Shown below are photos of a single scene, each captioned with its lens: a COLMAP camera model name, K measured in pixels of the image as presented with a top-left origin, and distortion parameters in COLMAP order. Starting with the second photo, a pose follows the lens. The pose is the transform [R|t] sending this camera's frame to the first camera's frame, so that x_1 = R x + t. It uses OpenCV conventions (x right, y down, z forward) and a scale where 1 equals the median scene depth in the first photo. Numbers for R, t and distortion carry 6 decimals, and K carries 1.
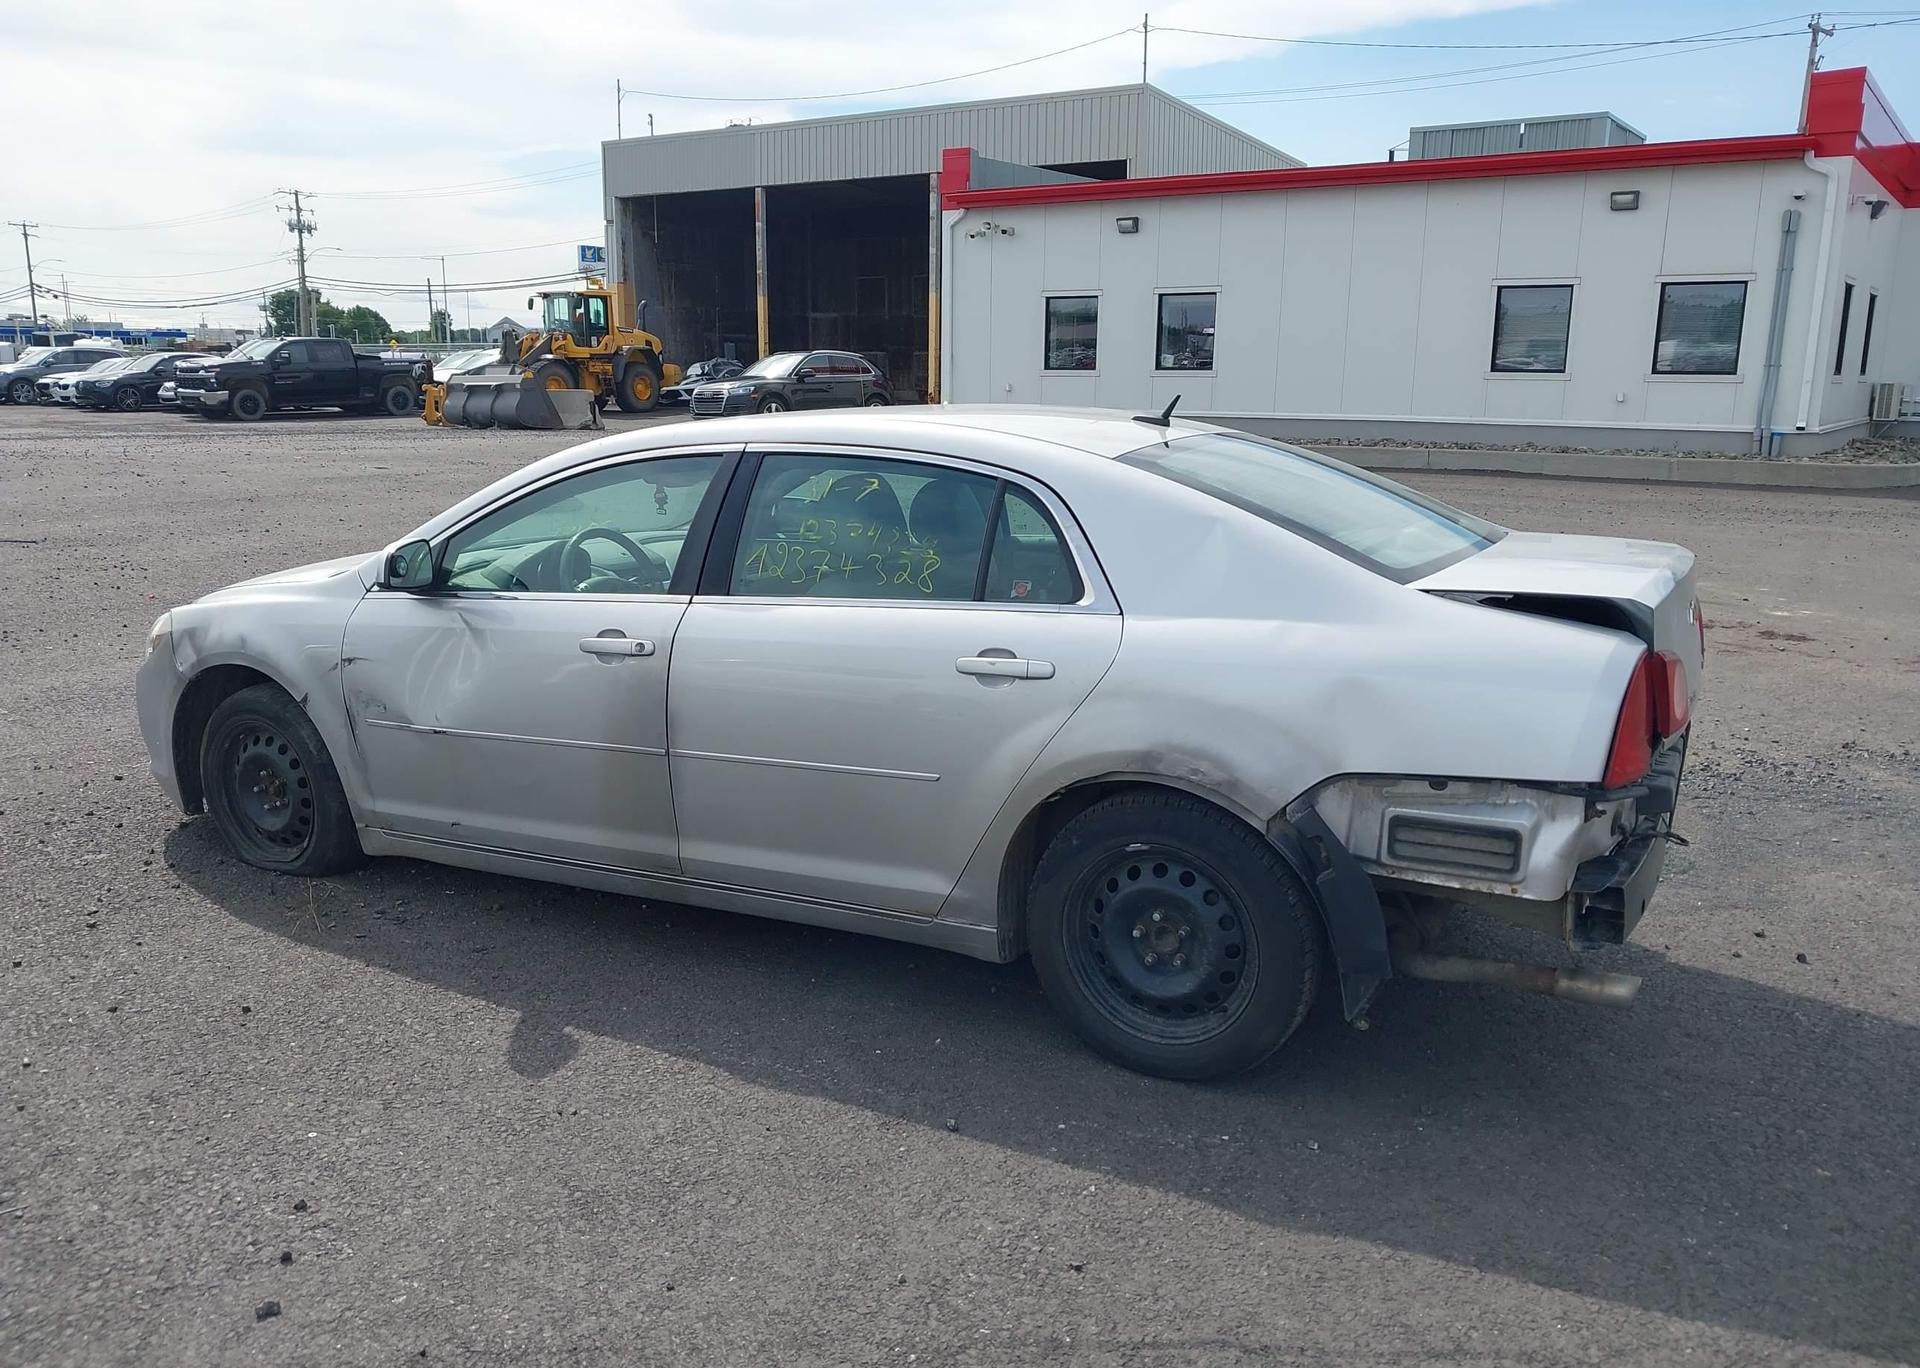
lens RADIAL K [[1520.0, 0, 969.9], [0, 1520.0, 703.9], [0, 0, 1]] dist [0.006606, -0.004103]
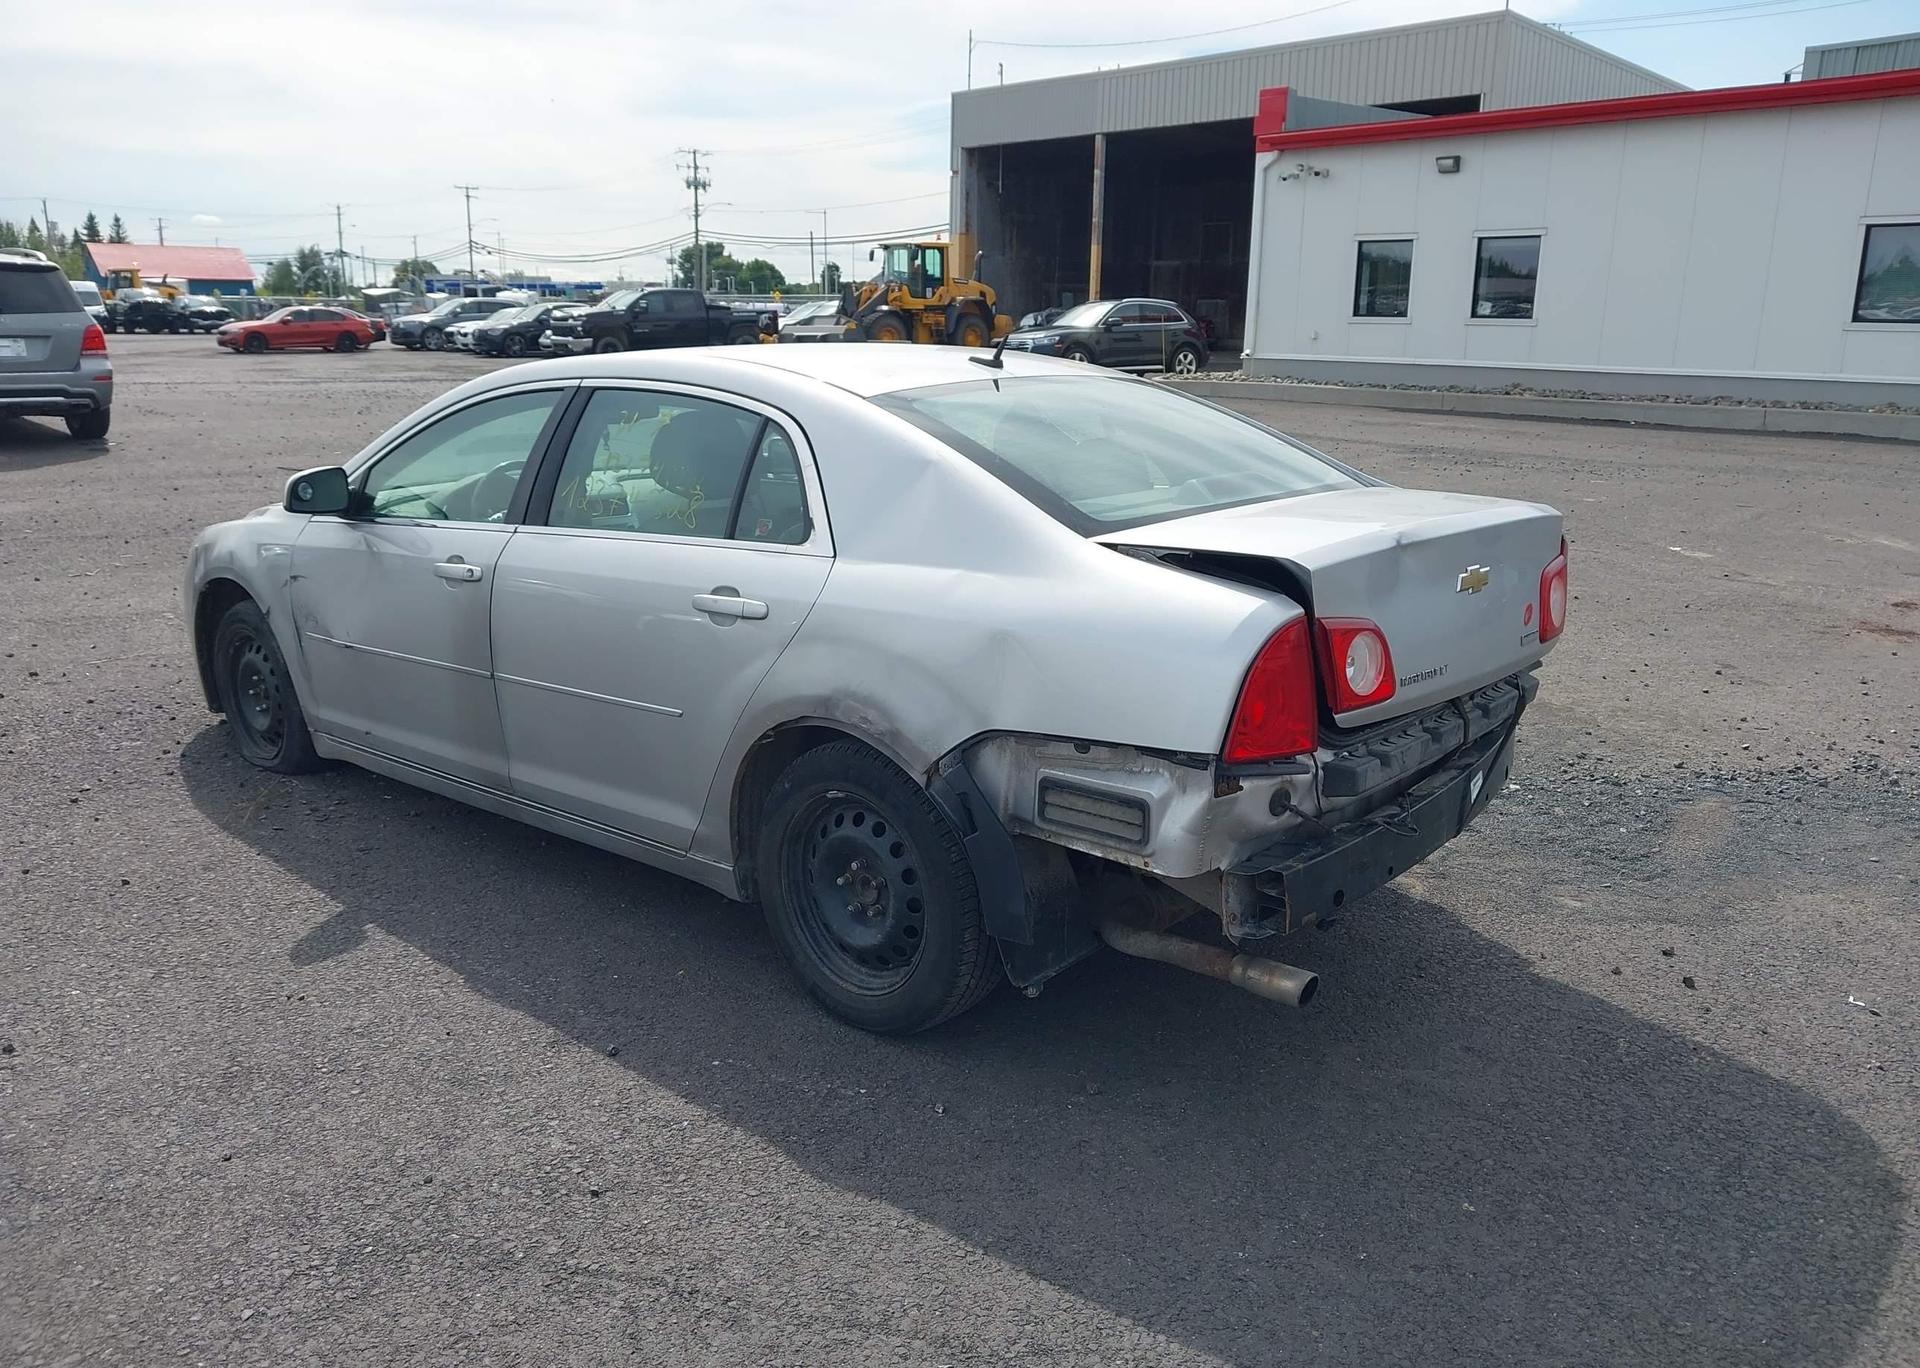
lens RADIAL K [[1528.2, 0, 972.4], [0, 1528.2, 703.6], [0, 0, 1]] dist [0.007555, -0.011630]
pose [[0.971184, 0.059745, -0.230721, 0.298121], [-0.053071, 0.997976, 0.035031, -0.002497], [0.232347, -0.021777, 0.972389, 0.040459]]
